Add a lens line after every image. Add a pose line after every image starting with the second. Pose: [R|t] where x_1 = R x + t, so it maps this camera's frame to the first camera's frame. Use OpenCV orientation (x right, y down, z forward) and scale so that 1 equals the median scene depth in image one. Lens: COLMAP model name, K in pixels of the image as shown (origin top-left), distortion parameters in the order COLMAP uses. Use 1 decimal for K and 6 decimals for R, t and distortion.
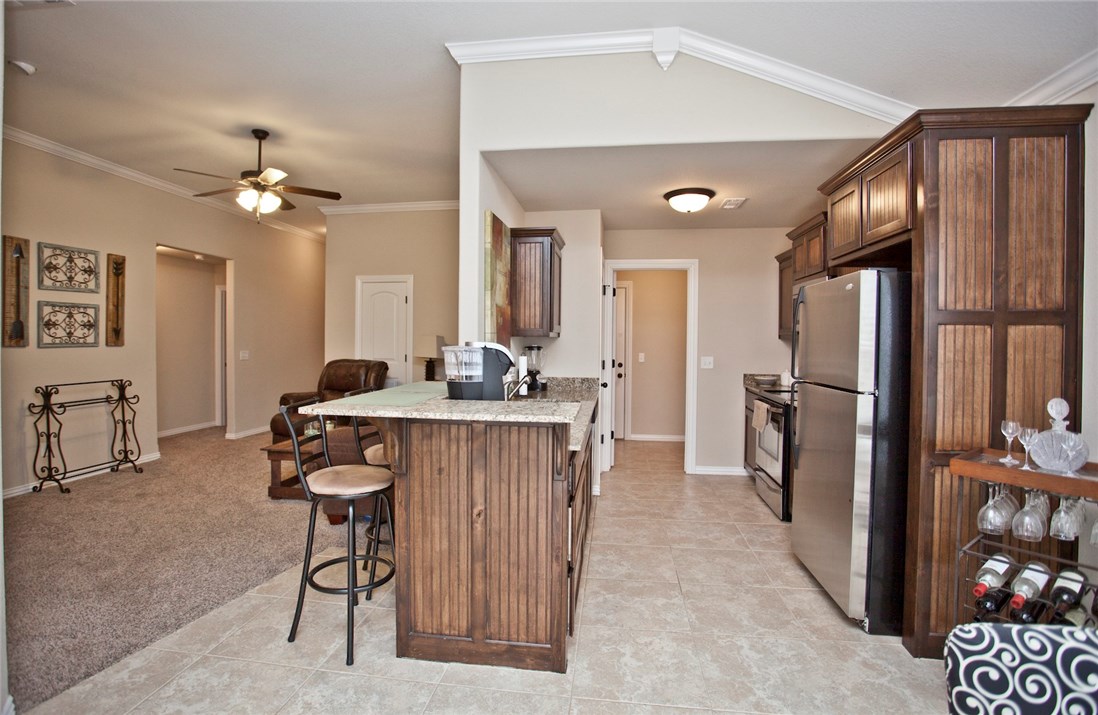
lens RADIAL K [[526.1, 0, 534.5], [0, 526.1, 346.7], [0, 0, 1]] dist [-0.053050, 0.018673]
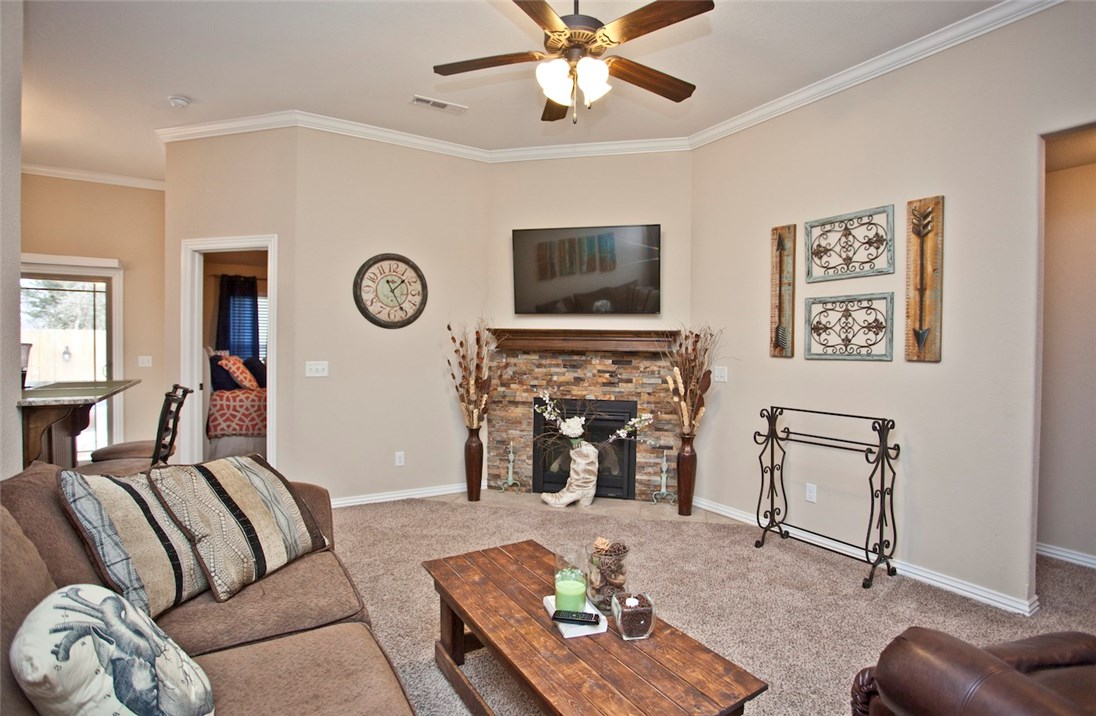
lens RADIAL K [[525.2, 0, 543.3], [0, 525.2, 354.3], [0, 0, 1]] dist [-0.053050, 0.018673]
pose [[-0.763534, -0.003003, -0.645760, -0.174304], [-0.023790, 0.999441, 0.023482, -0.015863], [0.645329, 0.033292, -0.763179, 1.479894]]
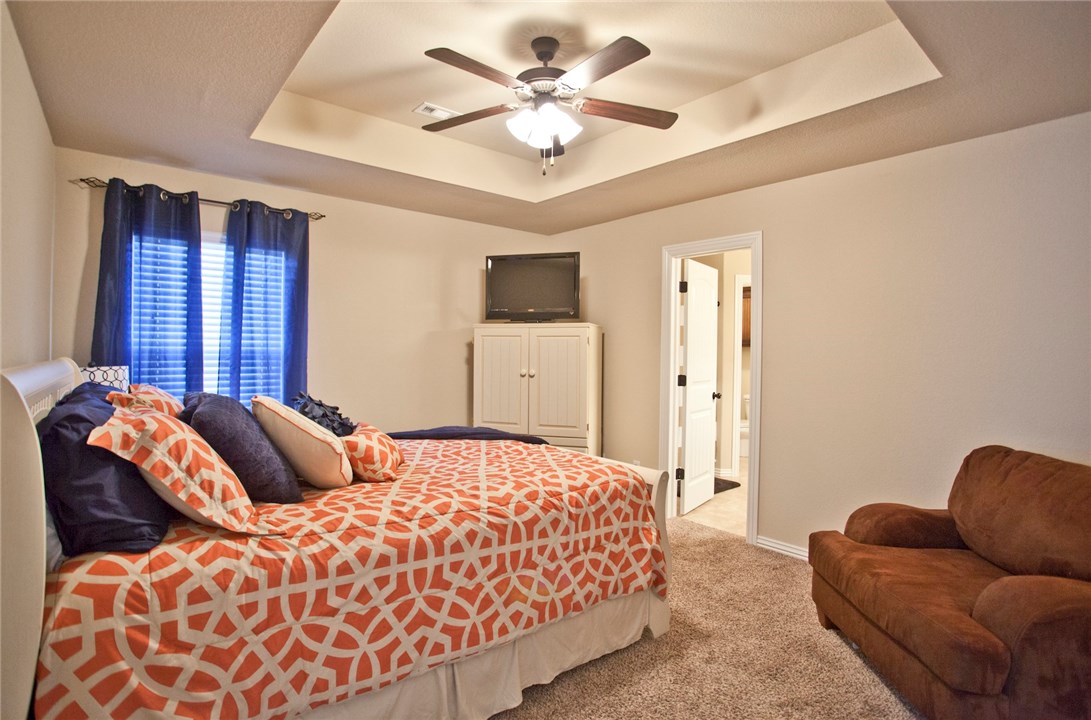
lens RADIAL K [[524.3, 0, 554.4], [0, 524.3, 353.5], [0, 0, 1]] dist [-0.048730, 0.014434]
pose [[-0.652807, -0.004101, -0.757514, -0.345715], [-0.022322, 0.999655, 0.013825, -0.002576], [0.757196, 0.025934, -0.652673, 0.330775]]
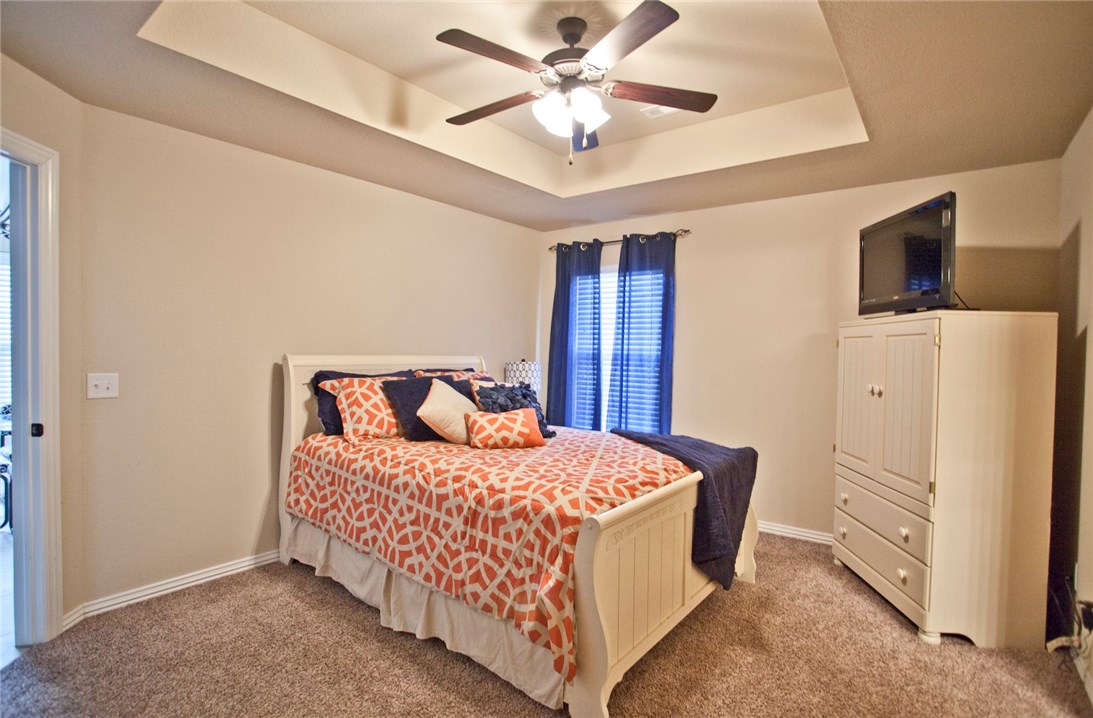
lens RADIAL K [[525.3, 0, 545.5], [0, 525.3, 365.6], [0, 0, 1]] dist [-0.048730, 0.014434]
pose [[-0.878199, -0.036205, 0.476924, -1.021805], [-0.016697, 0.998844, 0.045079, -0.006395], [-0.478005, 0.031625, -0.877788, 0.430596]]
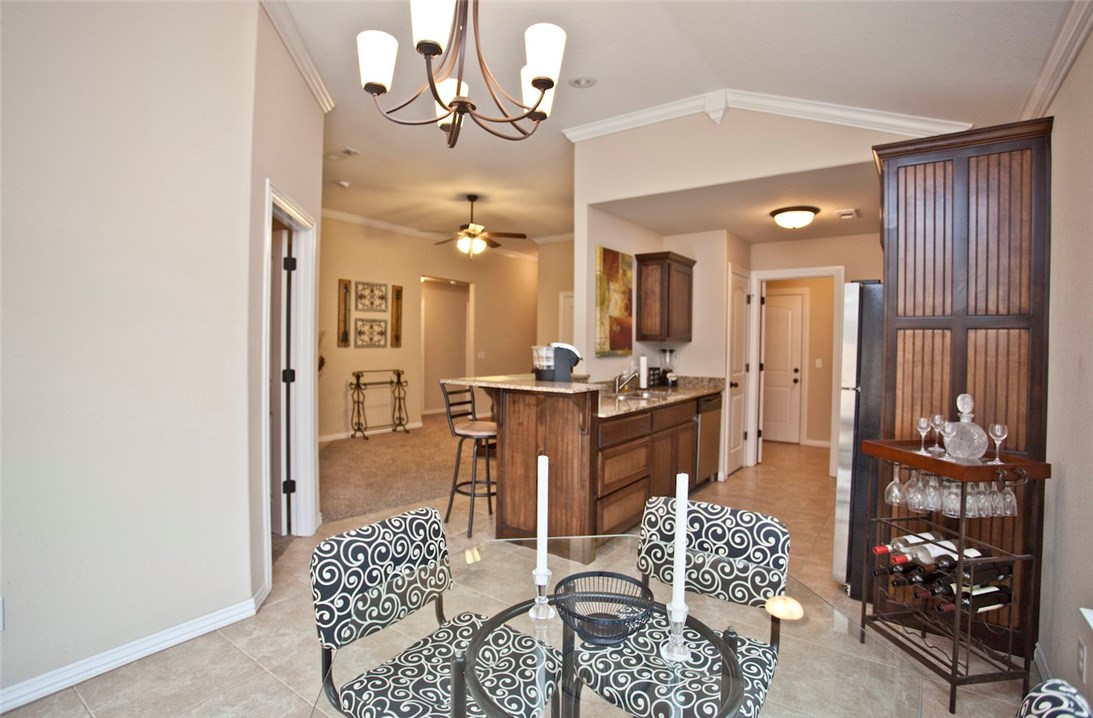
lens RADIAL K [[525.3, 0, 536.0], [0, 525.3, 353.8], [0, 0, 1]] dist [-0.048730, 0.014434]
pose [[0.885622, 0.012620, -0.464235, 0.315436], [-0.011961, 0.999919, 0.004365, 0.008179], [0.464253, 0.001687, 0.885701, -0.204227]]
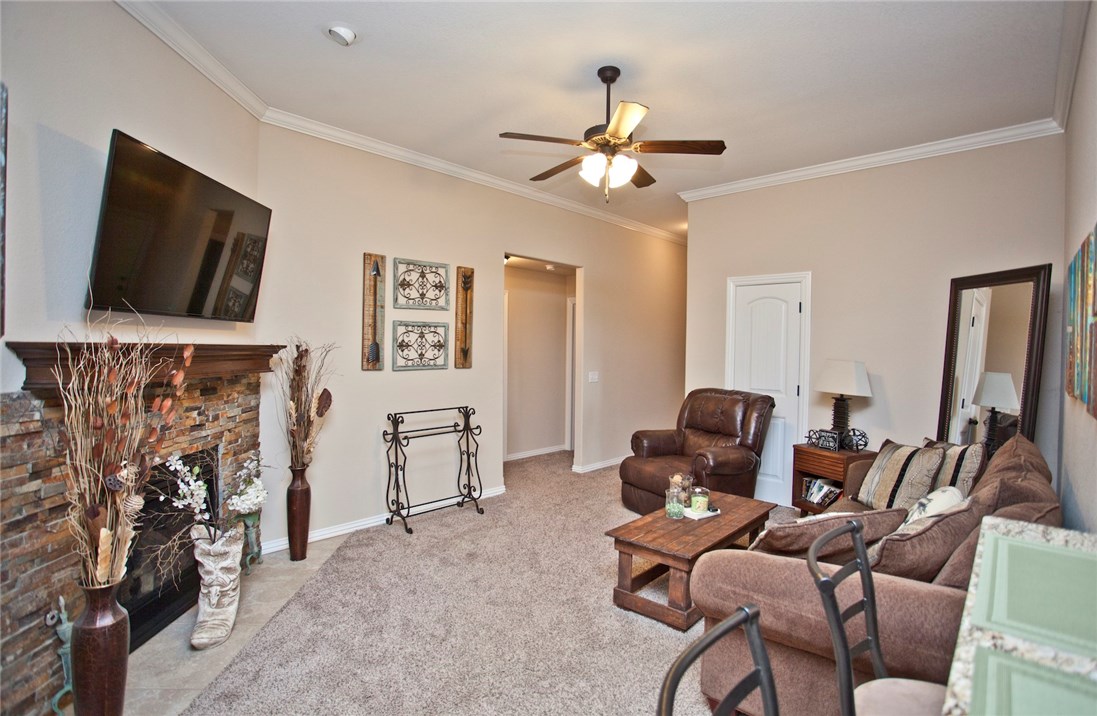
lens RADIAL K [[525.7, 0, 557.5], [0, 525.7, 358.2], [0, 0, 1]] dist [-0.053050, 0.018673]
pose [[0.830733, 0.015464, -0.556457, -0.207609], [-0.013921, 0.999879, 0.007004, -0.035217], [0.556497, 0.001928, 0.830847, 0.406369]]
